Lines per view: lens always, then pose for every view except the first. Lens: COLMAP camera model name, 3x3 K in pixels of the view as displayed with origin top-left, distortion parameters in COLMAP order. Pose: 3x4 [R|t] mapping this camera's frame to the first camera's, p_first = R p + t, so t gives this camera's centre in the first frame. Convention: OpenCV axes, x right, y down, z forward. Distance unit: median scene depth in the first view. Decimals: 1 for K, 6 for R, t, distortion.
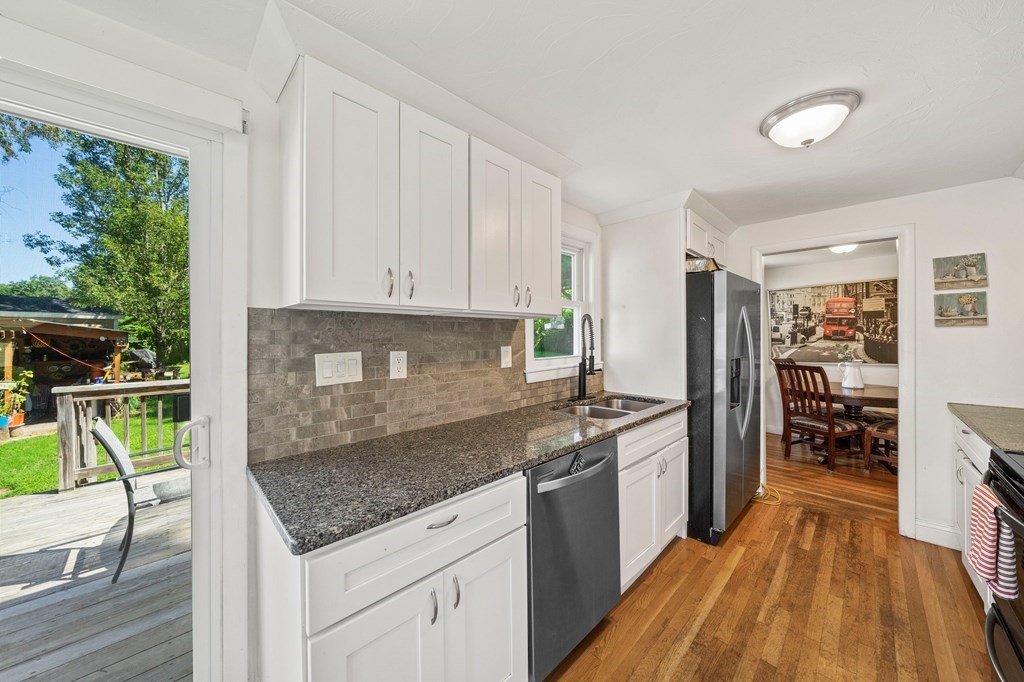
lens RADIAL K [[353.1, 0, 511.4], [0, 353.1, 338.3], [0, 0, 1]] dist [-0.008529, 0.000442]
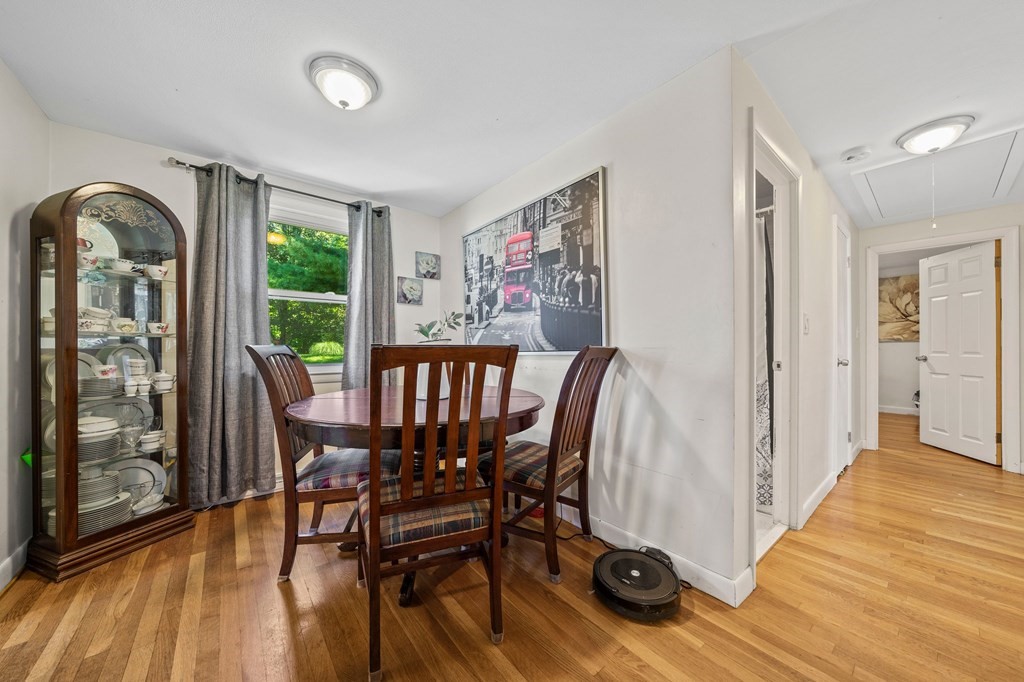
lens RADIAL K [[353.1, 0, 506.0], [0, 353.1, 347.1], [0, 0, 1]] dist [-0.008529, 0.000442]
pose [[0.995665, 0.004165, -0.092923, 1.569567], [-0.004354, 0.999989, -0.001828, 0.102545], [0.092915, 0.002225, 0.995672, 0.723879]]
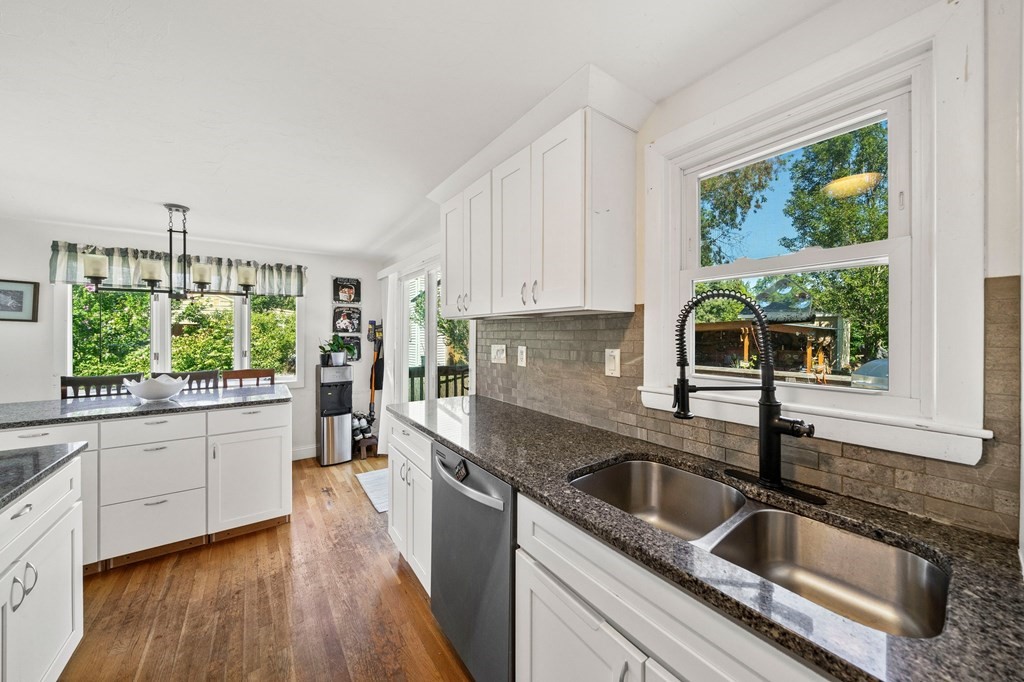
lens RADIAL K [[353.1, 0, 517.9], [0, 353.1, 335.1], [0, 0, 1]] dist [-0.008529, 0.000442]
pose [[-0.126128, 0.012105, -0.991940, 0.579423], [-0.006827, 0.999891, 0.013070, -0.011851], [0.991990, 0.008420, -0.126032, 0.663017]]
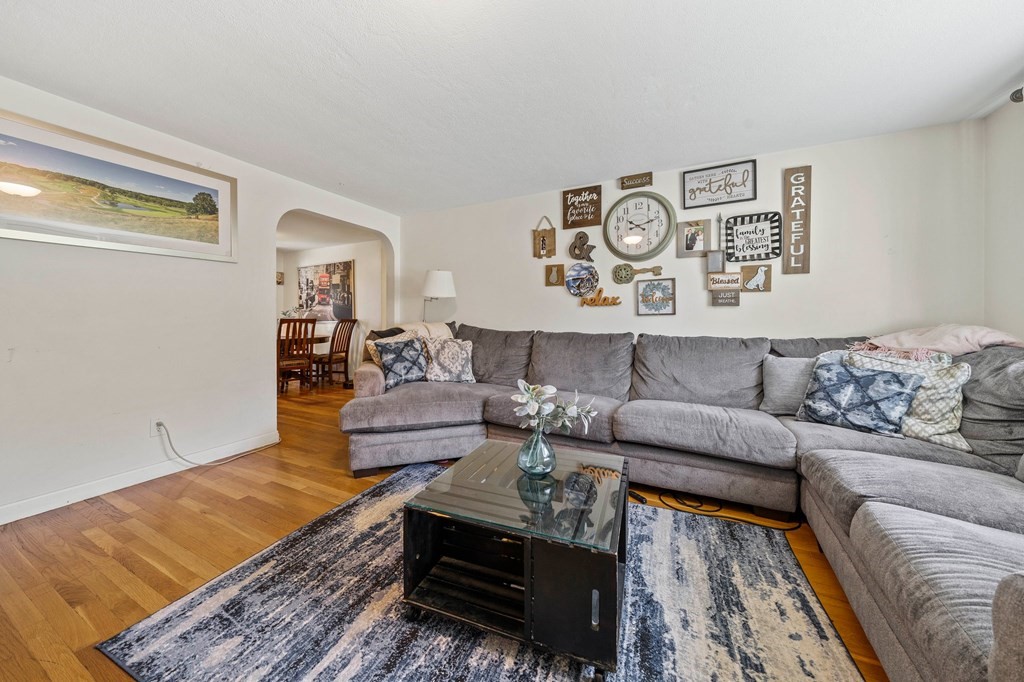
lens RADIAL K [[353.1, 0, 512.0], [0, 353.1, 321.6], [0, 0, 1]] dist [-0.008529, 0.000442]
pose [[0.936950, 0.002029, 0.349457, 1.853358], [-0.001698, 0.999998, -0.001254, 0.116031], [-0.349459, 0.000581, 0.936952, -0.898342]]
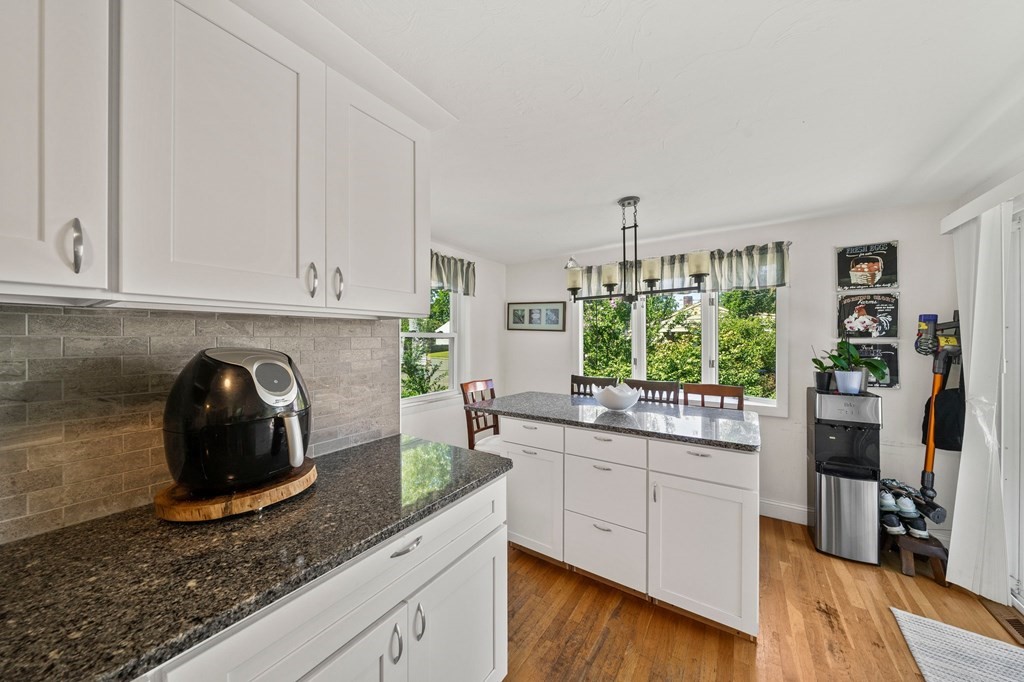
lens RADIAL K [[353.1, 0, 507.1], [0, 353.1, 338.1], [0, 0, 1]] dist [-0.008529, 0.000442]
pose [[-0.977913, 0.009845, -0.208781, 0.252122], [0.009480, 0.999951, 0.002747, -0.008344], [0.208798, 0.000707, -0.977959, 0.425406]]
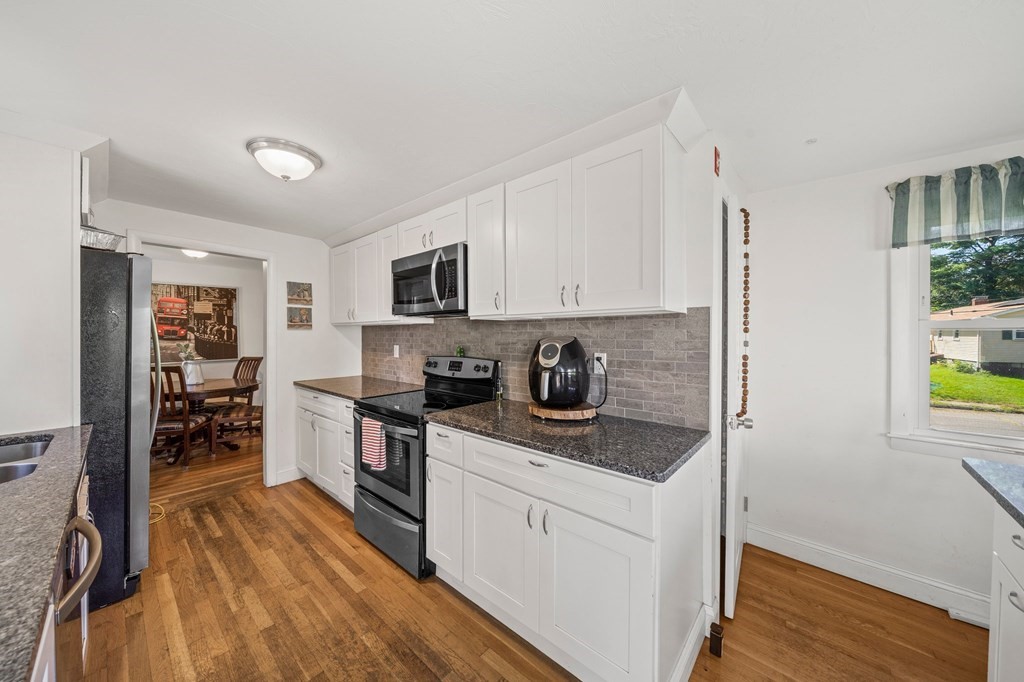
lens RADIAL K [[353.1, 0, 511.2], [0, 353.1, 334.4], [0, 0, 1]] dist [-0.008529, 0.000442]
pose [[-0.075404, 0.007883, 0.997122, -0.237537], [0.003419, 0.999965, -0.007646, 0.001713], [-0.997147, 0.002833, -0.075428, 0.161479]]
